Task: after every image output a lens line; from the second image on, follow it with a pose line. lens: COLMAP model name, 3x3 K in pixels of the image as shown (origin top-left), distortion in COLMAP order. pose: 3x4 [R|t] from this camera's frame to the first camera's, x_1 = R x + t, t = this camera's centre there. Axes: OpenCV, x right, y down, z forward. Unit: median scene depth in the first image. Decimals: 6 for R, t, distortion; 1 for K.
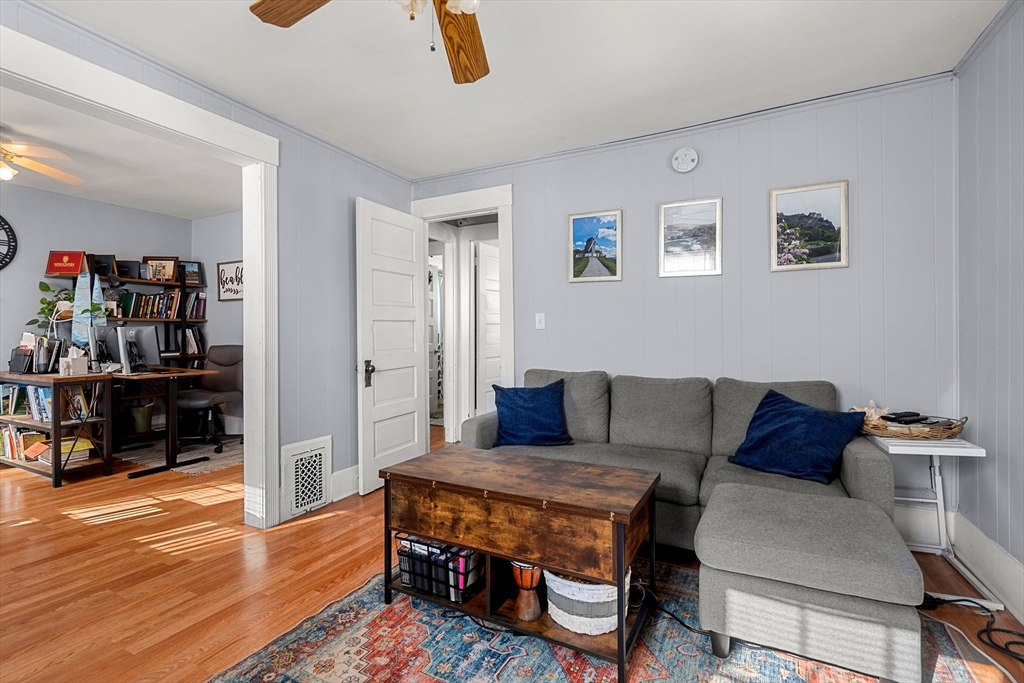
lens RADIAL K [[486.9, 0, 507.5], [0, 486.9, 336.9], [0, 0, 1]] dist [0.011858, 0.000182]
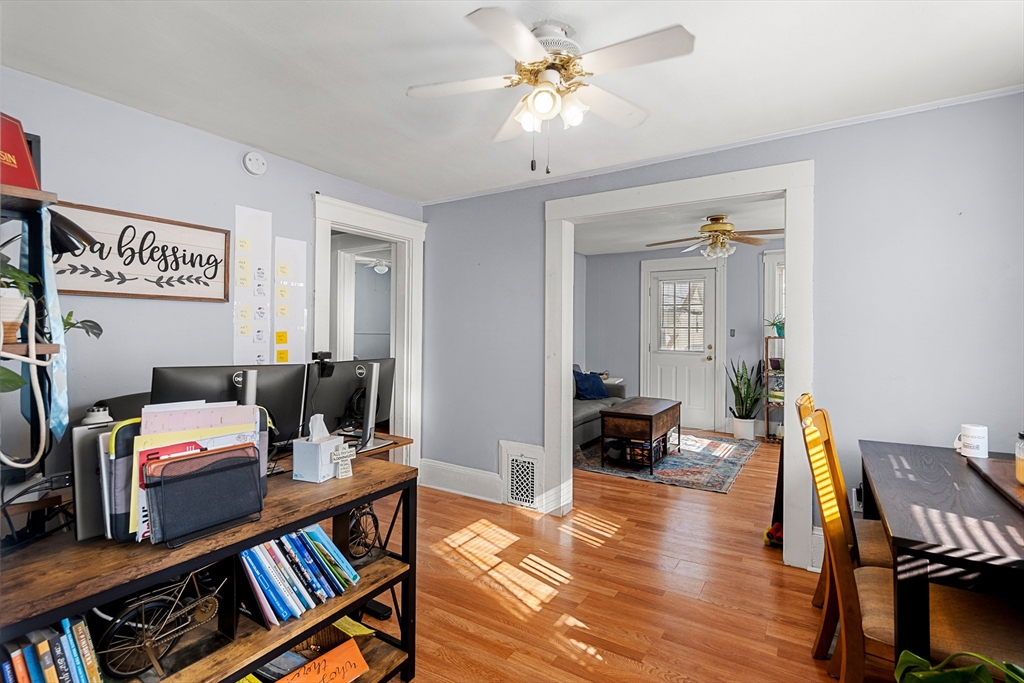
lens RADIAL K [[486.9, 0, 507.5], [0, 486.9, 336.9], [0, 0, 1]] dist [0.011858, 0.000182]
pose [[0.062812, -0.007854, 0.997994, -1.170989], [0.009140, 0.999932, 0.007294, -0.043487], [-0.997984, 0.008664, 0.062879, 0.713156]]
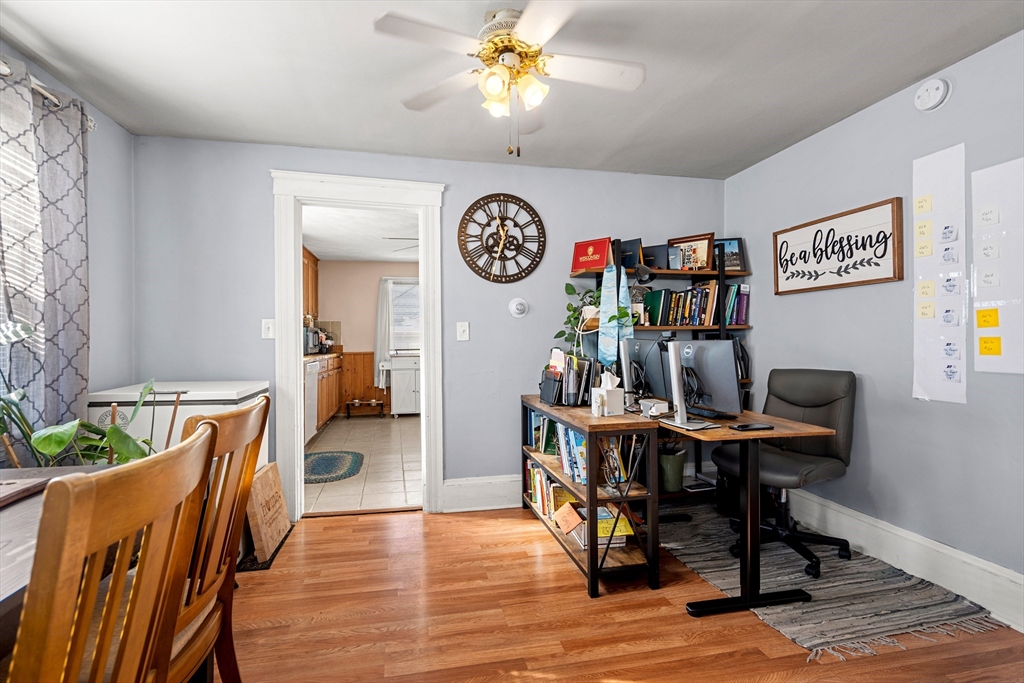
lens RADIAL K [[486.9, 0, 507.5], [0, 486.9, 336.9], [0, 0, 1]] dist [0.011858, 0.000182]
pose [[0.658572, -0.009892, -0.752453, -0.425764], [0.003377, 0.999942, -0.010190, -0.018406], [0.752510, 0.004170, 0.658567, 0.416337]]
